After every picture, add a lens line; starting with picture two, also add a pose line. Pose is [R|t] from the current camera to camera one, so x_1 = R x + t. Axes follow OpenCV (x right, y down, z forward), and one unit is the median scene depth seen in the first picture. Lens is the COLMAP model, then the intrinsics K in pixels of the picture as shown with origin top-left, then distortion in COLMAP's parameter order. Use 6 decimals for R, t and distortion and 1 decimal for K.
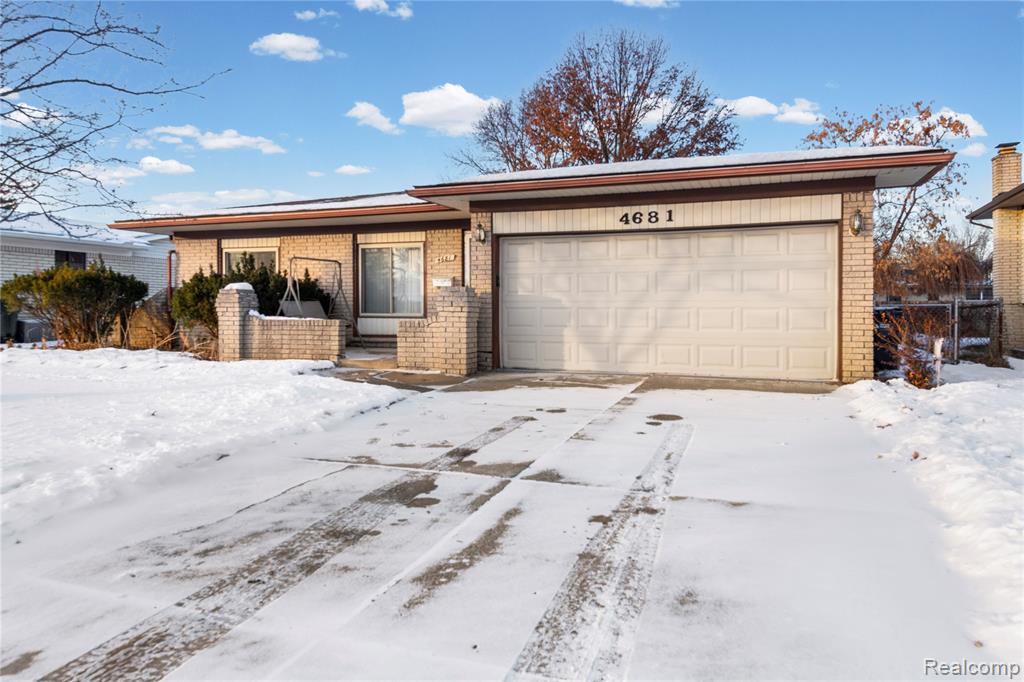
lens RADIAL K [[720.4, 0, 519.2], [0, 720.4, 337.9], [0, 0, 1]] dist [0.032855, -0.001089]
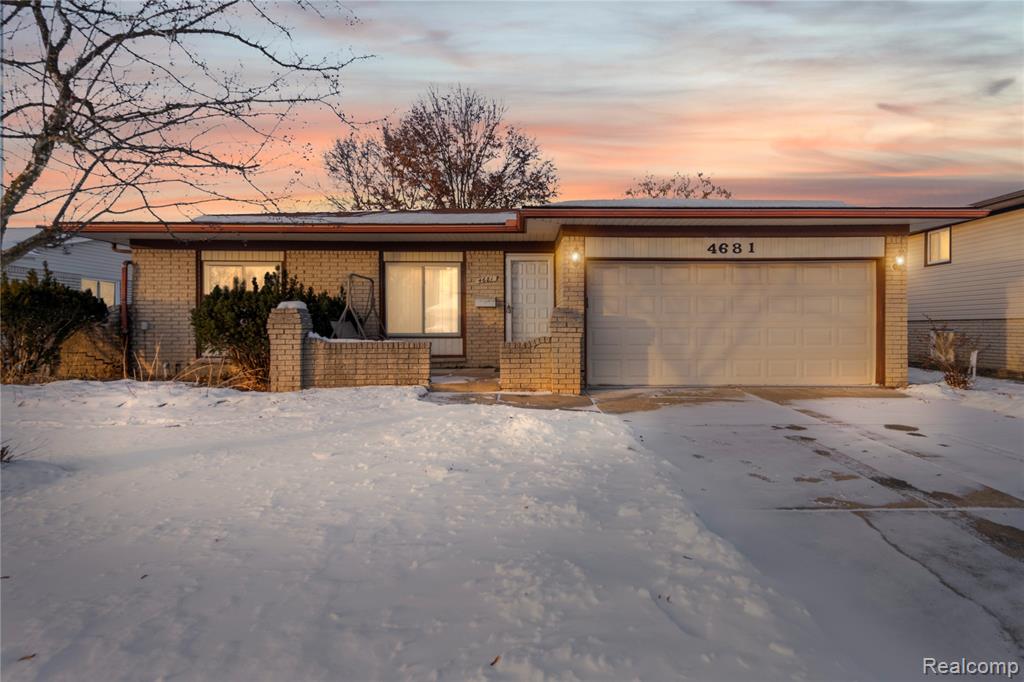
lens RADIAL K [[593.2, 0, 512.0], [0, 593.2, 341.2], [0, 0, 1]] dist [0.021990, -0.000071]
pose [[0.918304, -0.014368, 0.395616, -0.477978], [0.019188, 0.999782, -0.008230, -0.018005], [-0.395412, 0.015149, 0.918379, 0.258099]]
